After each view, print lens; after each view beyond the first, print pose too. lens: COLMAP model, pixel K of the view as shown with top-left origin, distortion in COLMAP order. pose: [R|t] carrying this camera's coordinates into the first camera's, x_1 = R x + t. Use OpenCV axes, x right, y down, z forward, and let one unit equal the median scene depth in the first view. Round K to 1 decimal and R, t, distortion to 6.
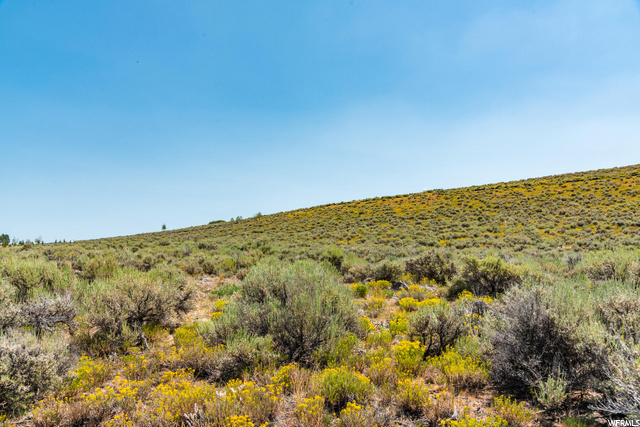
lens RADIAL K [[540.2, 0, 320.0], [0, 540.2, 213.5], [0, 0, 1]] dist [0.002036, -0.001306]
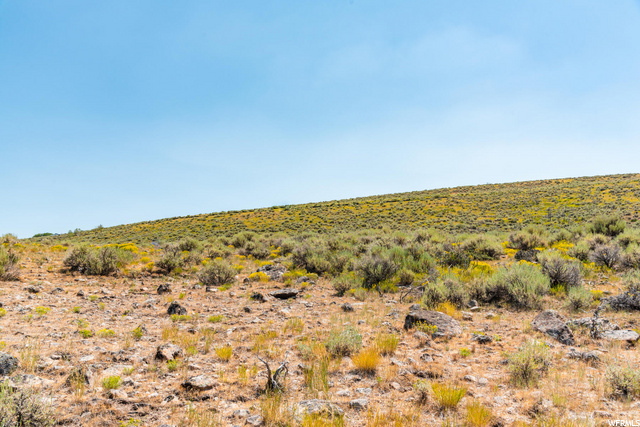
lens RADIAL K [[571.8, 0, 320.0], [0, 571.8, 213.5], [0, 0, 1]] dist [0.000847, 0.000072]
pose [[0.954607, 0.016873, 0.297389, -0.055860], [-0.009466, 0.999608, -0.026331, 0.001899], [-0.297717, 0.022321, 0.954393, -0.151409]]
